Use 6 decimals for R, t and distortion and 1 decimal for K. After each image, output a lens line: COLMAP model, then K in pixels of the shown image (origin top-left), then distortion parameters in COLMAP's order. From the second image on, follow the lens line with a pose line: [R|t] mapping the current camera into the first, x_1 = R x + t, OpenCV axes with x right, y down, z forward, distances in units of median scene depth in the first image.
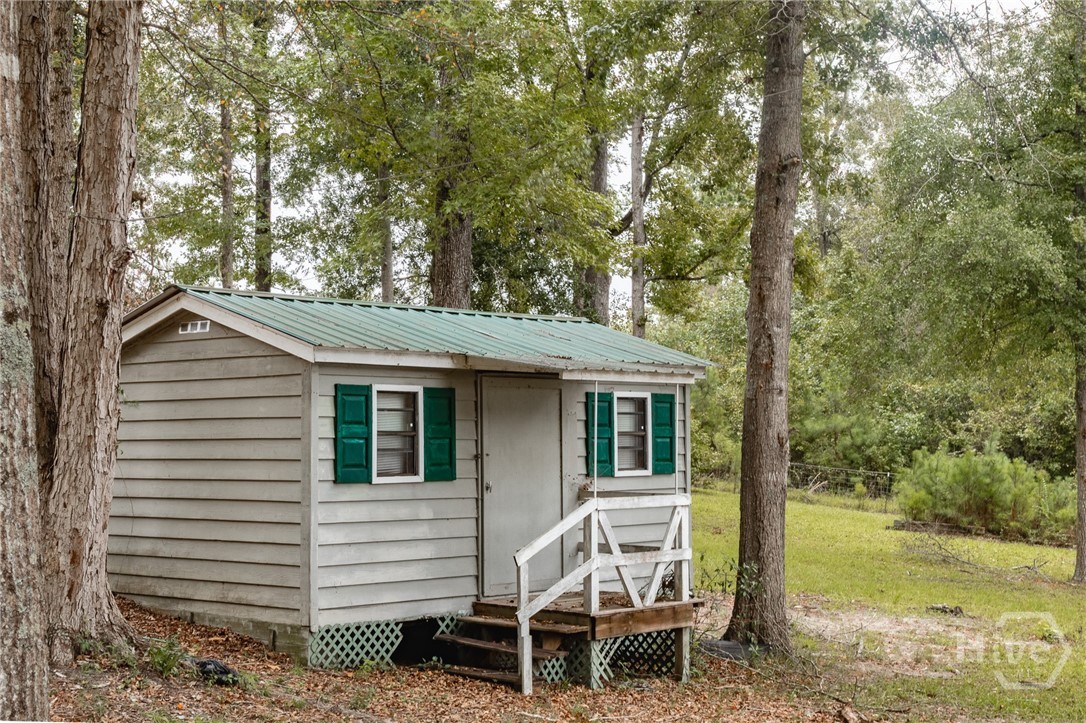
lens RADIAL K [[1671.0, 0, 536.1], [0, 1671.0, 363.6], [0, 0, 1]] dist [-0.011587, 0.032411]
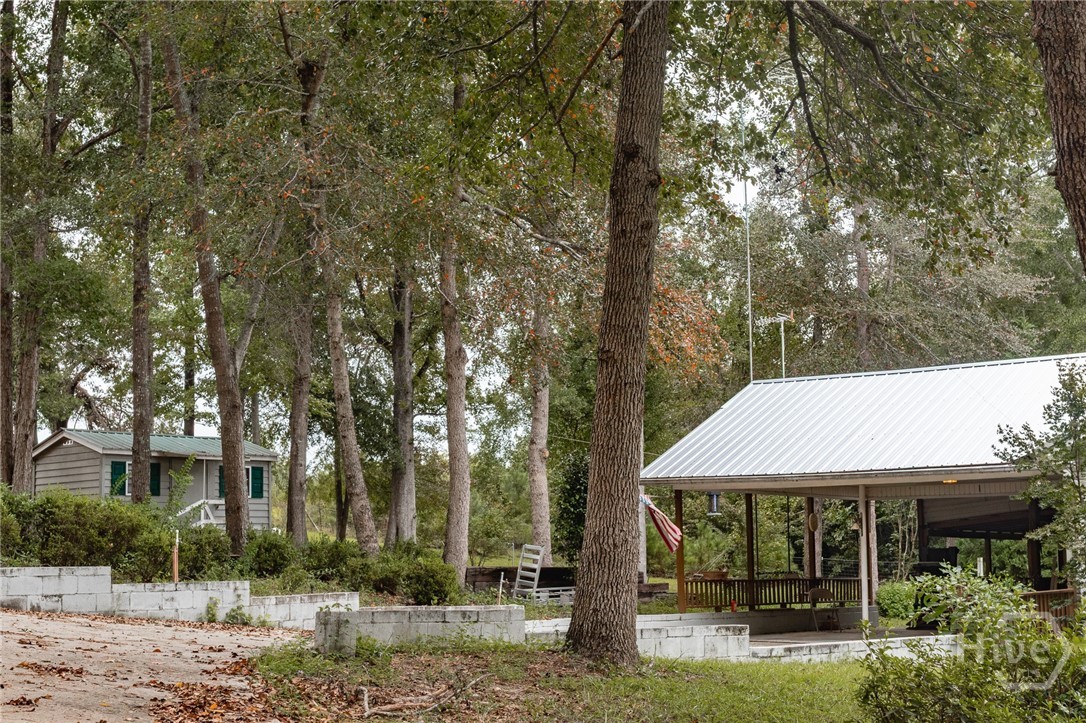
lens RADIAL K [[1671.0, 0, 536.1], [0, 1671.0, 363.6], [0, 0, 1]] dist [-0.011587, 0.032411]
pose [[0.999507, -0.016661, -0.026593, 0.699068], [0.014623, 0.997070, -0.075079, 0.071649], [0.027766, 0.074653, 0.996823, -1.902623]]
